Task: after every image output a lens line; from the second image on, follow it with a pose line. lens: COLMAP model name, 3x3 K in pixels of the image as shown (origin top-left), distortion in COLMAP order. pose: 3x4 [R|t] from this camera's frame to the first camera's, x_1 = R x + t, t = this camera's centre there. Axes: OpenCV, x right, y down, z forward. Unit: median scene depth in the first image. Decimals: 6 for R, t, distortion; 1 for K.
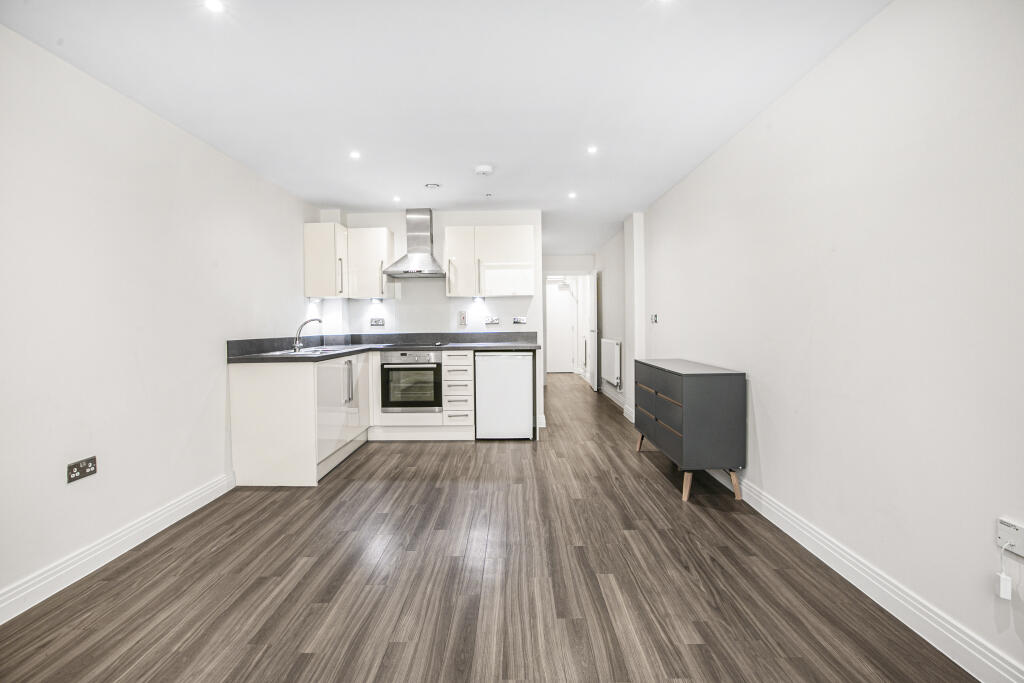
lens RADIAL K [[469.0, 0, 515.7], [0, 469.0, 329.1], [0, 0, 1]] dist [-0.020507, 0.000630]
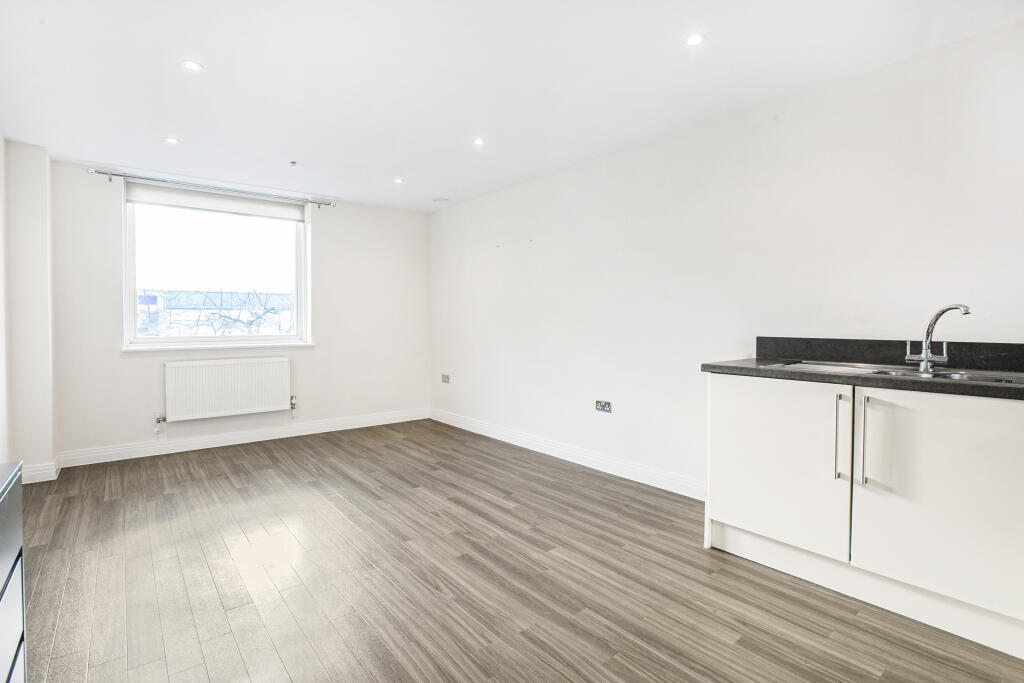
lens RADIAL K [[507.6, 0, 511.1], [0, 507.6, 324.8], [0, 0, 1]] dist [0.001173, 0.000243]
pose [[-0.783292, 0.020564, -0.621314, 0.197590], [0.005502, 0.999643, 0.026149, -0.015643], [0.621629, 0.017064, -0.783126, 1.024319]]
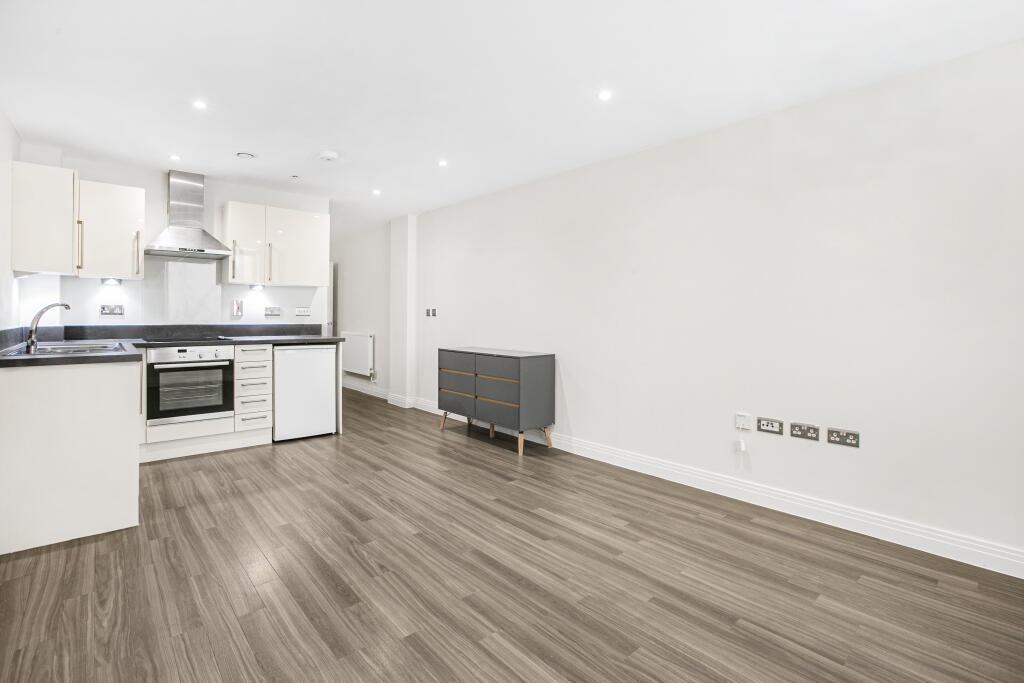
lens RADIAL K [[467.8, 0, 510.2], [0, 467.8, 317.8], [0, 0, 1]] dist [-0.037871, 0.013873]
pose [[0.754247, 0.014409, 0.656432, -0.336625], [-0.007896, 0.999886, -0.012875, 0.002787], [-0.656543, 0.004527, 0.754275, 0.027830]]
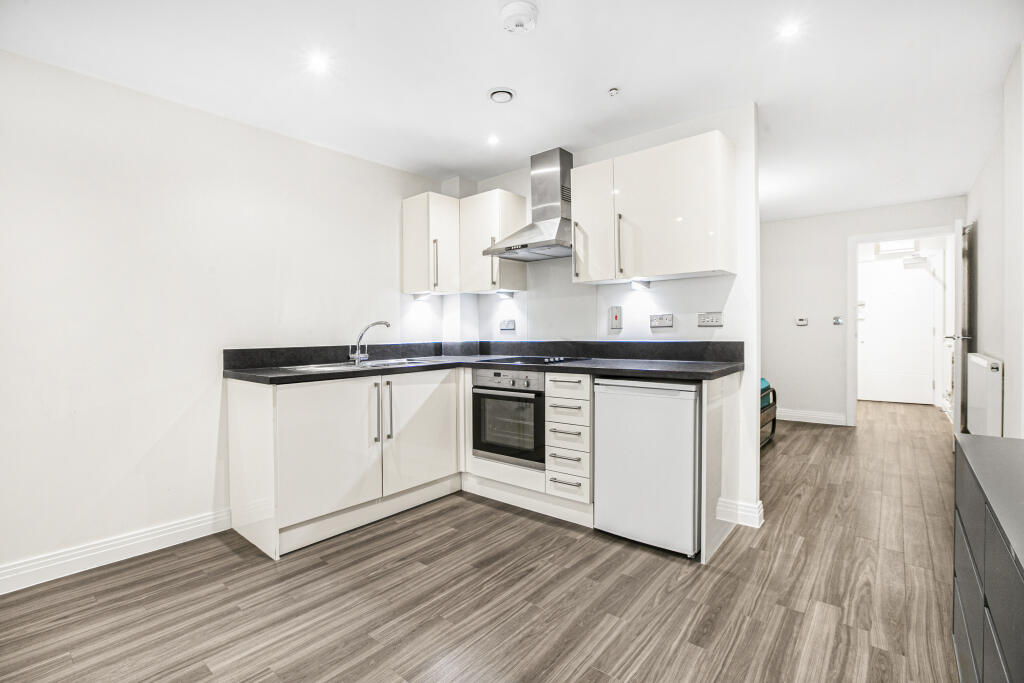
lens RADIAL K [[472.4, 0, 512.0], [0, 472.4, 341.5], [0, 0, 1]] dist [-0.038463, 0.000308]
pose [[0.758467, 0.017856, -0.651467, 0.210995], [-0.003650, 0.999725, 0.023151, -0.007551], [0.651701, -0.015181, 0.758324, 0.512165]]
